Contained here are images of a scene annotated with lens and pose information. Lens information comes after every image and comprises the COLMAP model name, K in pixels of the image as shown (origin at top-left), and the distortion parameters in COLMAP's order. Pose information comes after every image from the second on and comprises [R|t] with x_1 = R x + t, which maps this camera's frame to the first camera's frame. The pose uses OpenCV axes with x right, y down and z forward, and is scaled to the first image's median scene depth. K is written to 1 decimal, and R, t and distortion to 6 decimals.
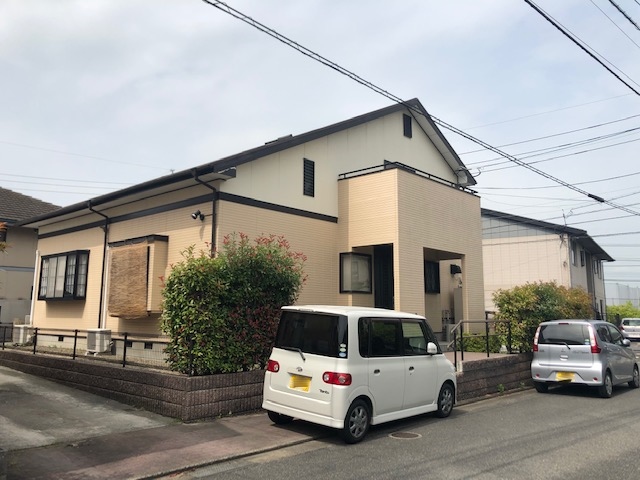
lens RADIAL K [[520.3, 0, 320.0], [0, 520.3, 240.0], [0, 0, 1]] dist [-0.002134, -0.001685]
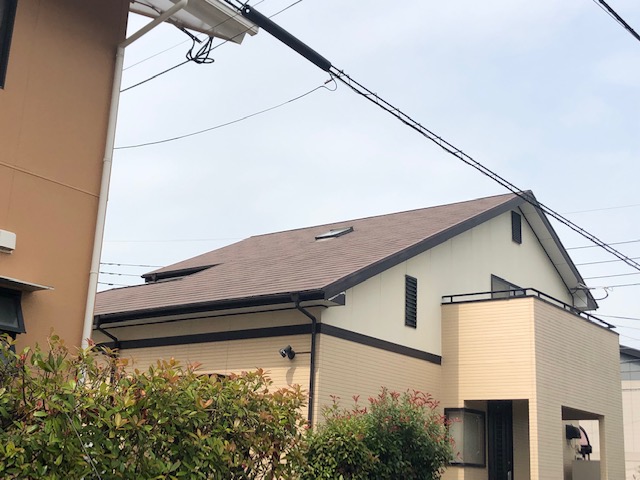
lens RADIAL K [[867.3, 0, 320.0], [0, 867.3, 240.0], [0, 0, 1]] dist [0.264310, -1.487156]
pose [[0.995072, 0.061226, 0.077994, -0.245204], [-0.050773, 0.990267, -0.129593, -0.039244], [-0.085169, 0.124994, 0.988495, -0.212143]]
